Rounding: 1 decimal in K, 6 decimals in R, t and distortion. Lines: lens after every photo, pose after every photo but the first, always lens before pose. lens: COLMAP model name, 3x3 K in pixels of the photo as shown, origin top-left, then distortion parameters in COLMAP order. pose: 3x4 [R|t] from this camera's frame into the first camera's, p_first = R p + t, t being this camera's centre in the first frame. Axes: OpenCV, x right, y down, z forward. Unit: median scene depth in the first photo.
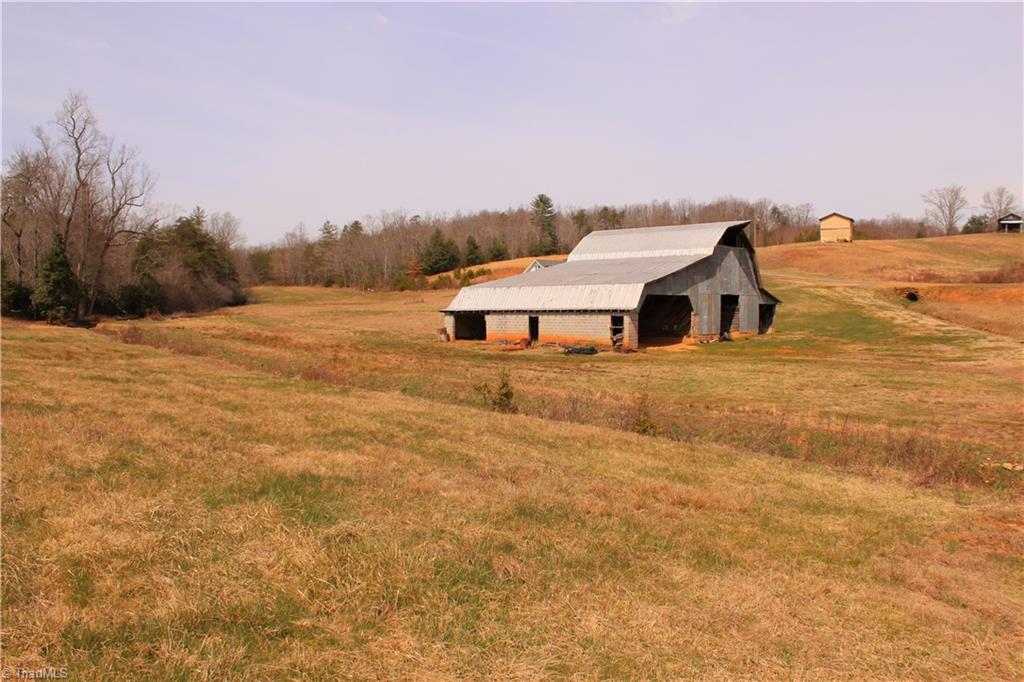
lens RADIAL K [[861.3, 0, 510.5], [0, 861.3, 339.5], [0, 0, 1]] dist [-0.127135, 0.049656]
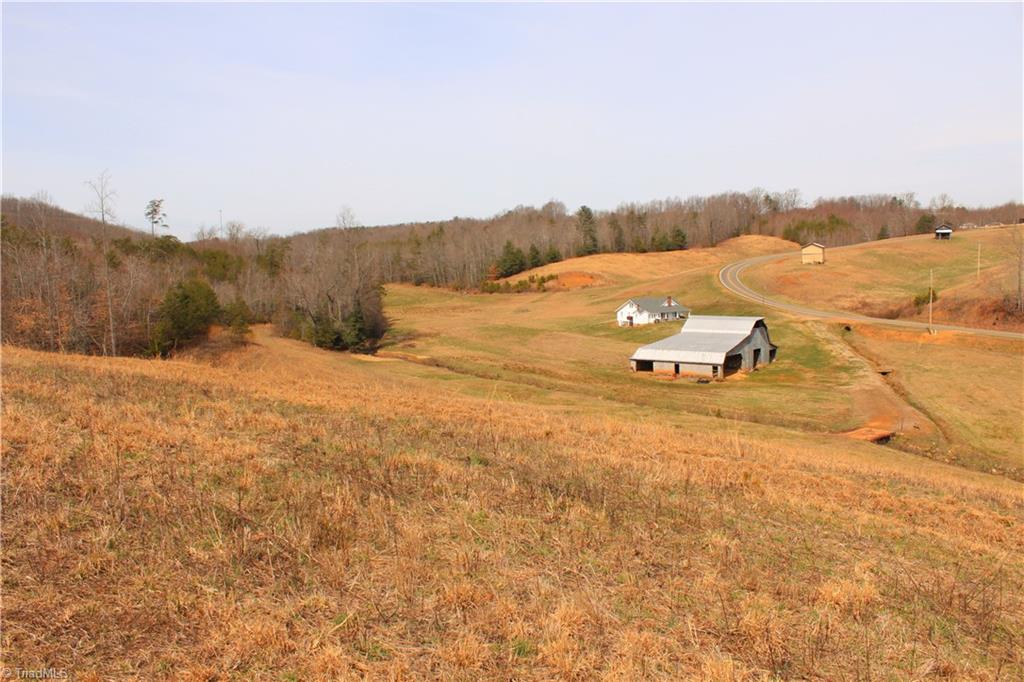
lens RADIAL K [[861.3, 0, 508.5], [0, 861.3, 339.7], [0, 0, 1]] dist [-0.127135, 0.049656]
pose [[0.999395, -0.034235, 0.006072, -0.401009], [0.033841, 0.997850, 0.056132, -0.215652], [-0.007980, -0.055892, 0.998405, -1.211345]]
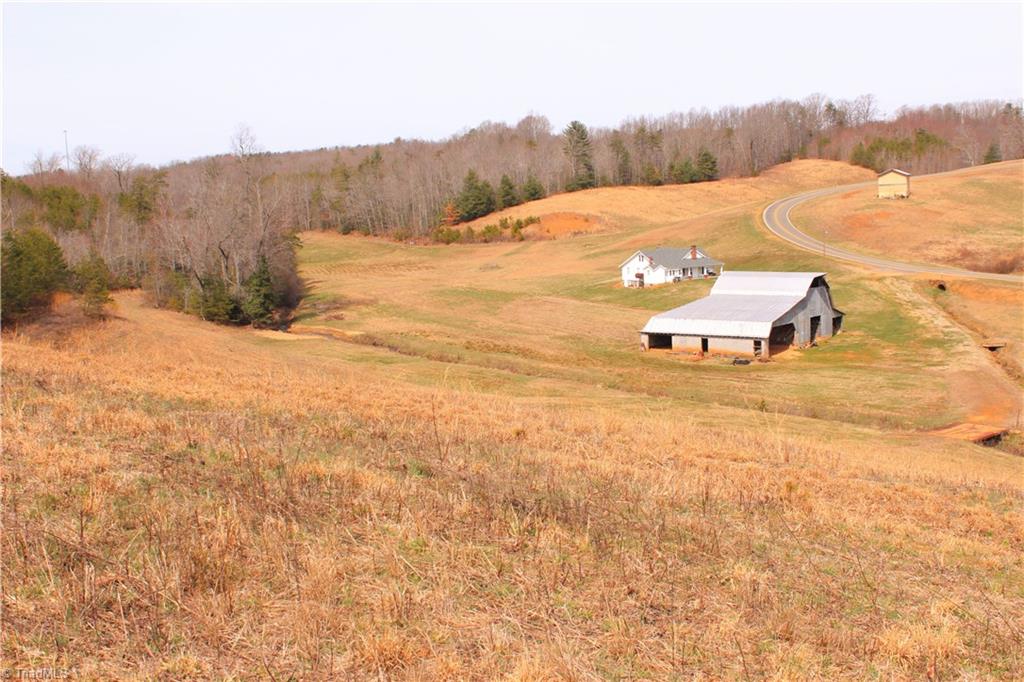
lens RADIAL K [[1188.7, 0, 505.9], [0, 1188.7, 337.6], [0, 0, 1]] dist [-0.055030, 0.000000]
pose [[0.998395, -0.046577, 0.032219, -0.399048], [0.043795, 0.995650, 0.082237, -0.214950], [-0.035909, -0.080694, 0.996092, -1.212000]]
